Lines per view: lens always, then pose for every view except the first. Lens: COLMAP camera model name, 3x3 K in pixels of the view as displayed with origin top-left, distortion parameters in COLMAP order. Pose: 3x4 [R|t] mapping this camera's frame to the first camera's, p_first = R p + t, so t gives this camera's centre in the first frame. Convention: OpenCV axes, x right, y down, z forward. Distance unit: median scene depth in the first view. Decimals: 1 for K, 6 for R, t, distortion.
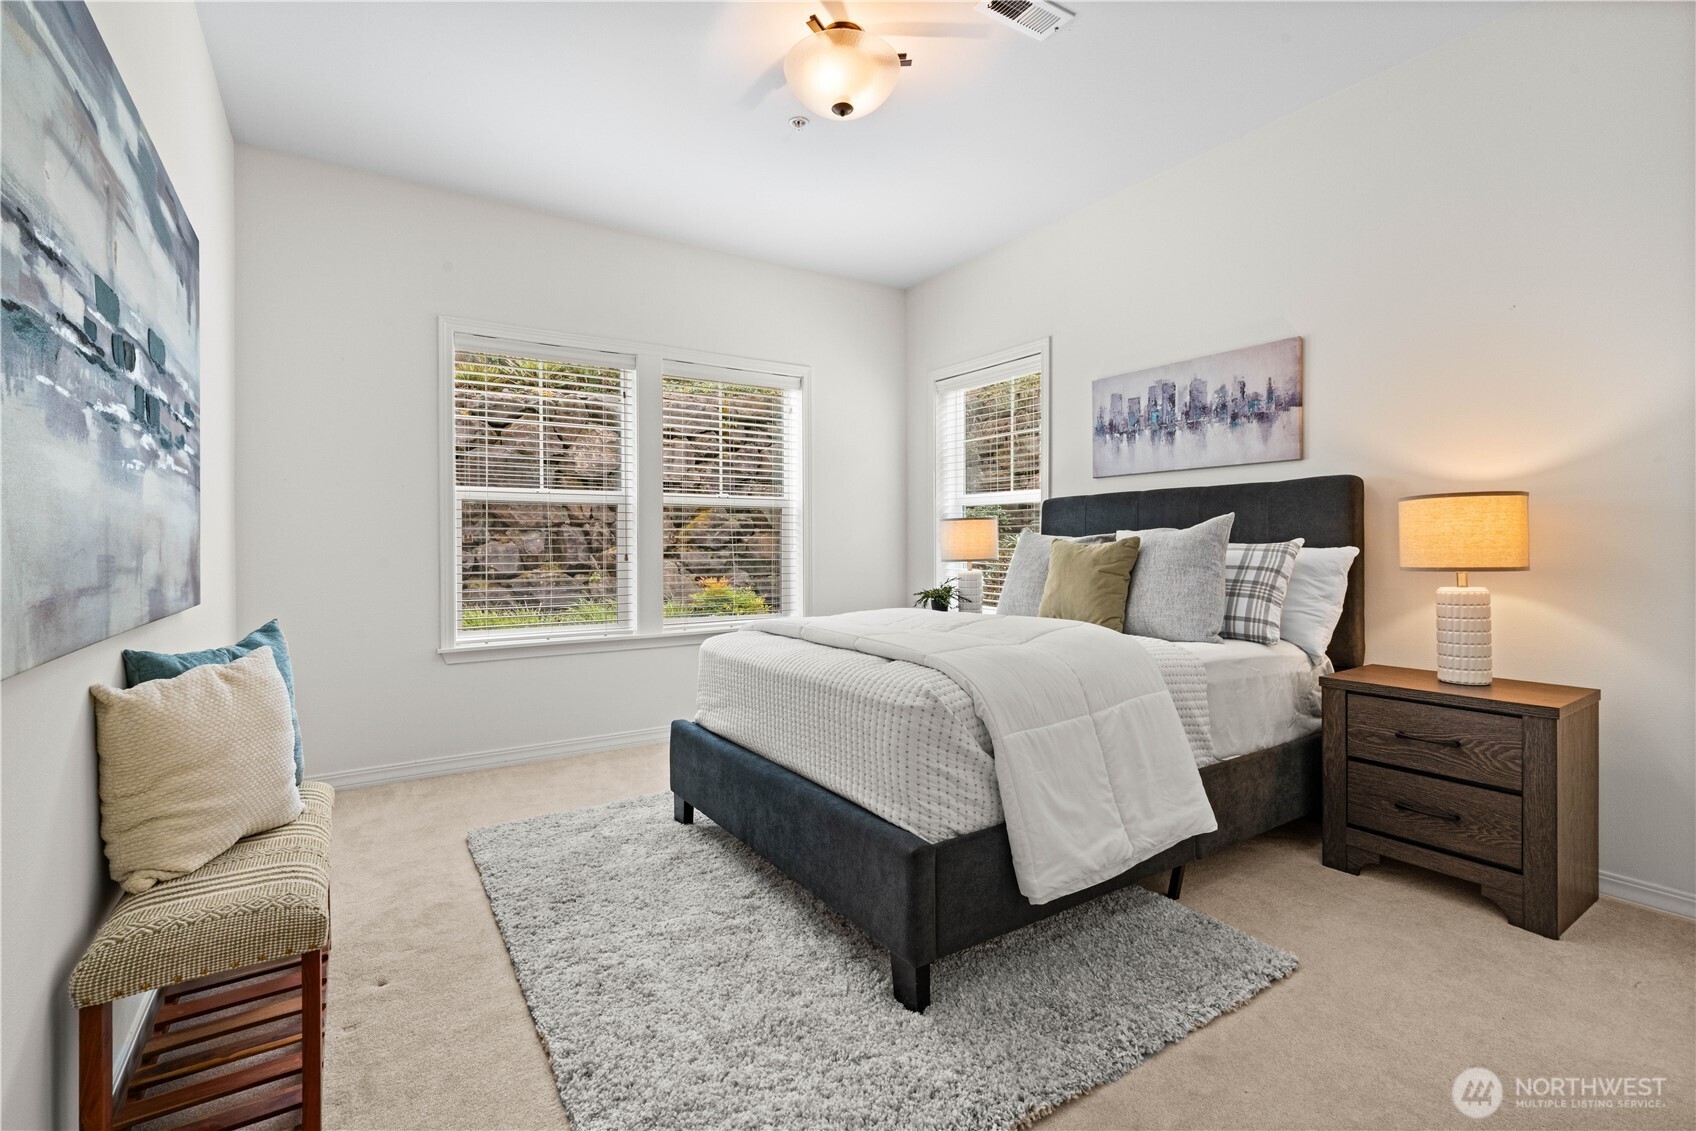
lens RADIAL K [[773.9, 0, 853.7], [0, 773.9, 554.1], [0, 0, 1]] dist [-0.005328, 0.002100]
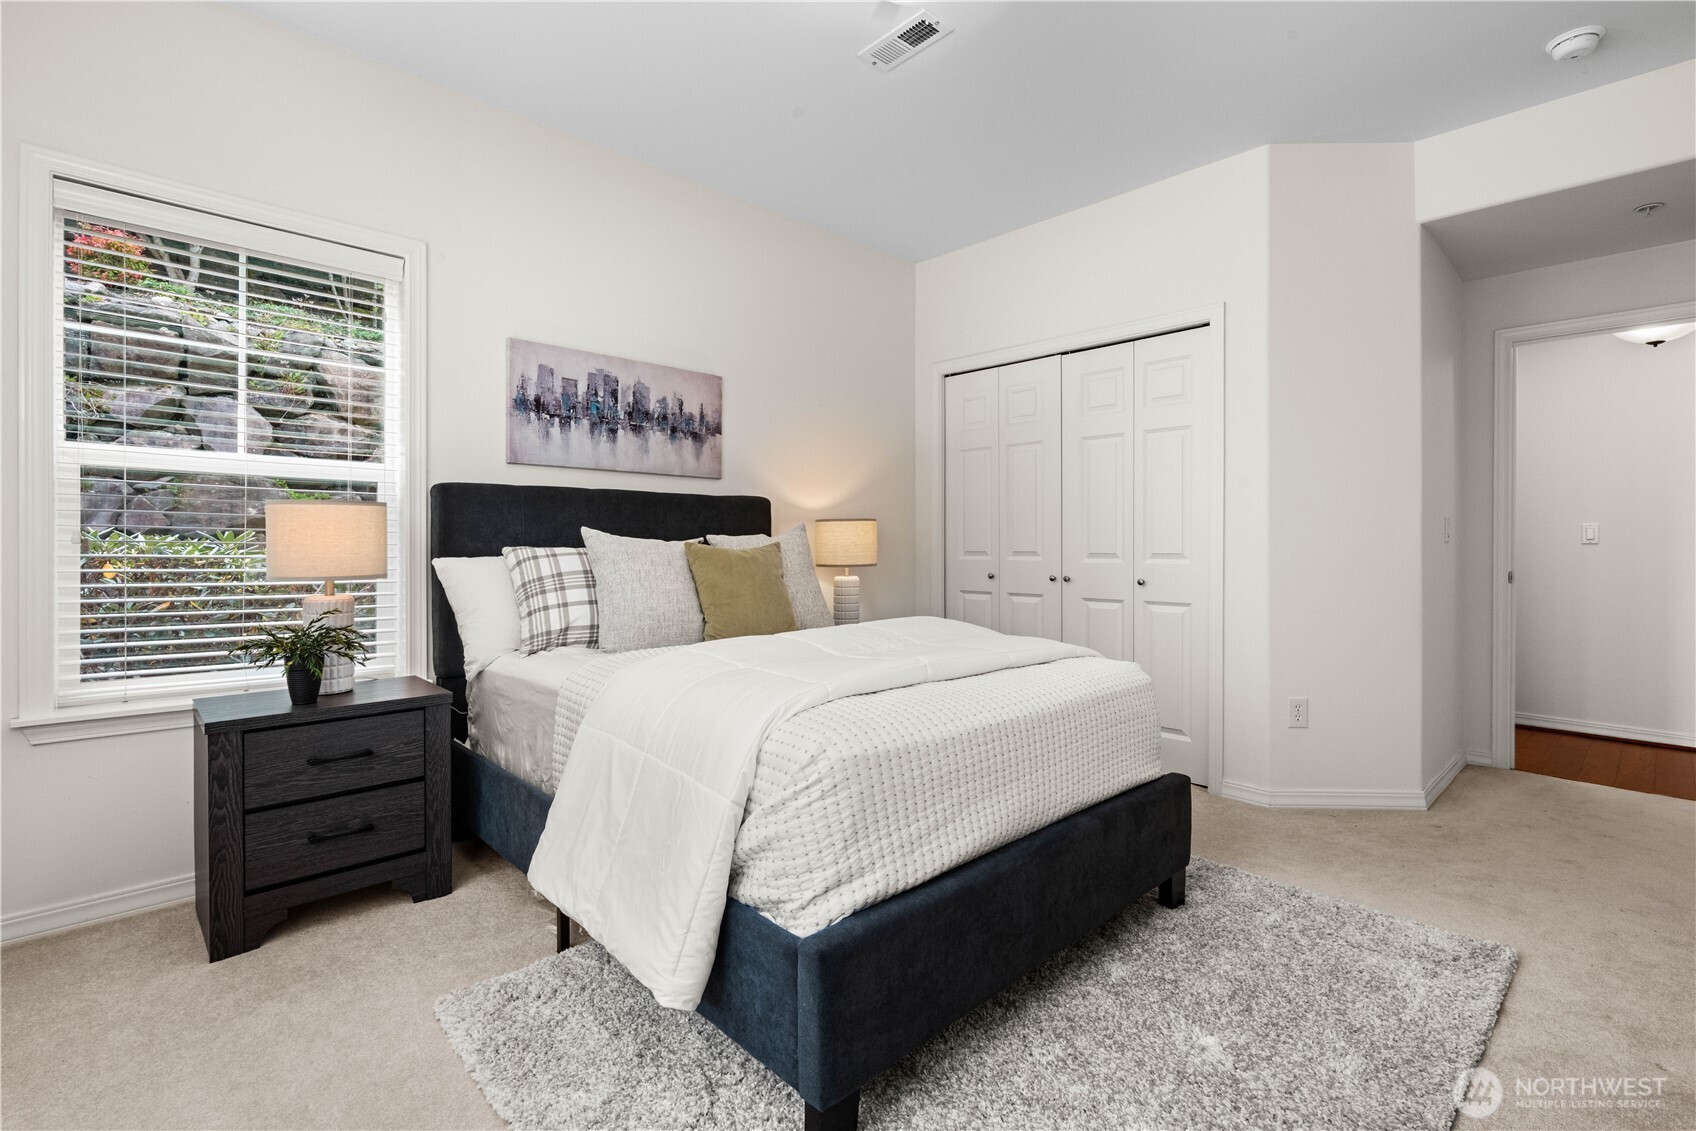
lens RADIAL K [[773.9, 0, 851.3], [0, 773.9, 556.1], [0, 0, 1]] dist [-0.005328, 0.002100]
pose [[-0.183288, 0.002812, 0.983055, -0.568857], [0.021973, 0.999758, 0.001237, 0.000239], [-0.982814, 0.021827, -0.183305, 0.909197]]
